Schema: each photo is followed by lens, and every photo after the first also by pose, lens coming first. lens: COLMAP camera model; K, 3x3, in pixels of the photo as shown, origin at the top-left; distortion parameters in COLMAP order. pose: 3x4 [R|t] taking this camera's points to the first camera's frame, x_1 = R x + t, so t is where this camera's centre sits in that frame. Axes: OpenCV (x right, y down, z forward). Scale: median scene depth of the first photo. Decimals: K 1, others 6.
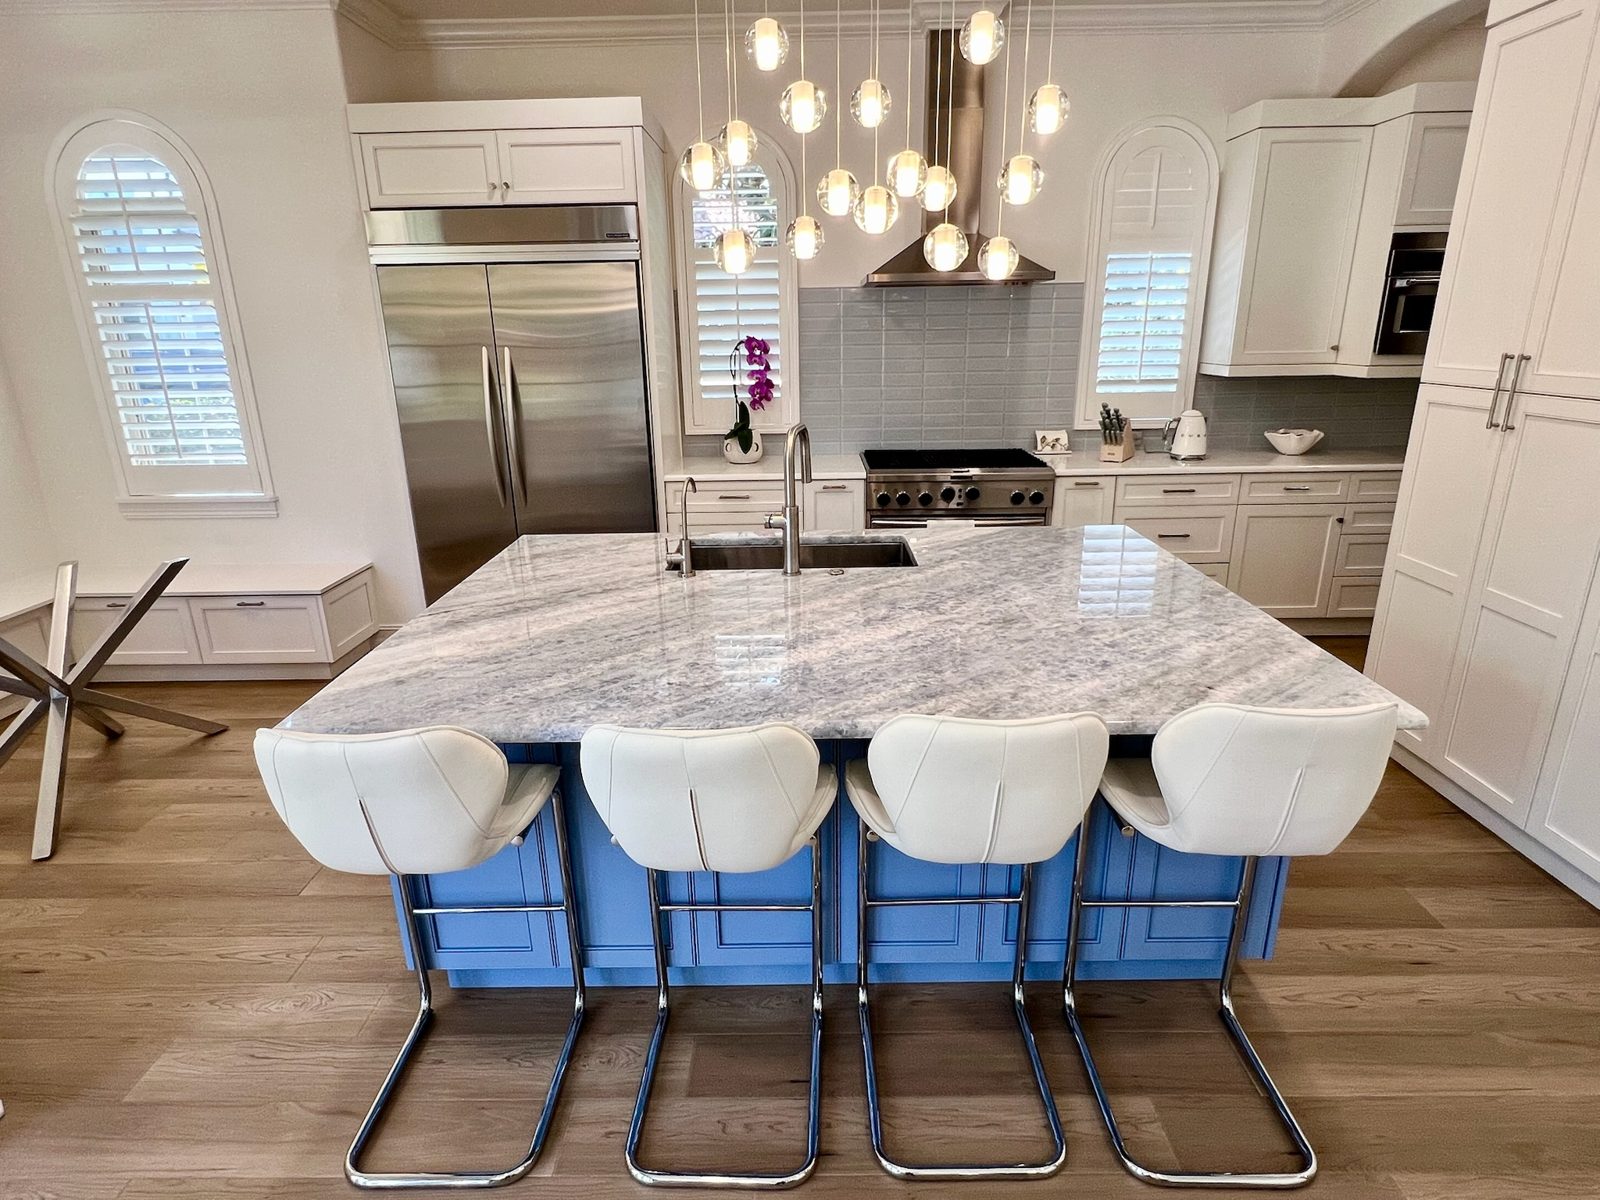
lens RADIAL K [[877.2, 0, 797.1], [0, 877.2, 595.7], [0, 0, 1]] dist [0.003374, -0.000128]
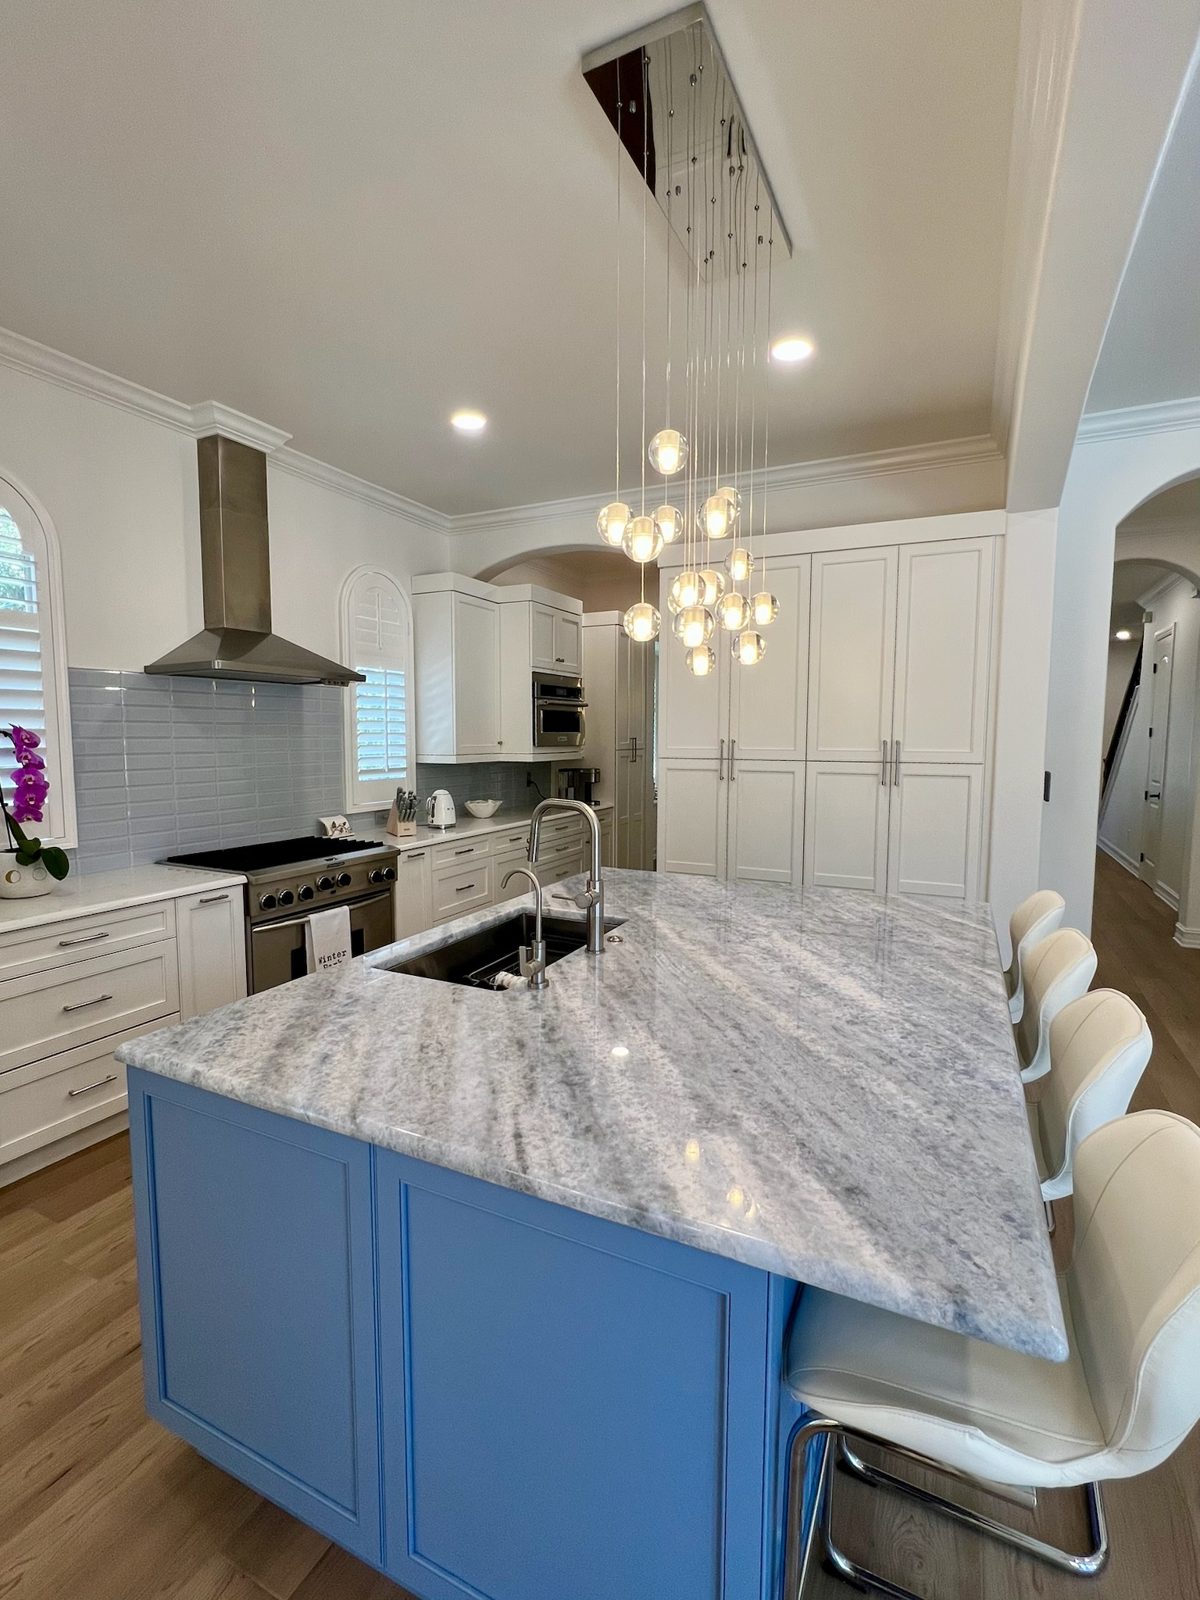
lens RADIAL K [[732.2, 0, 599.5], [0, 732.2, 806.3], [0, 0, 1]] dist [-0.005988, -0.000314]
pose [[0.439501, -0.071351, 0.895404, -0.458622], [0.257502, 0.965009, -0.049495, -0.089242], [-0.860541, 0.252321, 0.442496, 0.395099]]
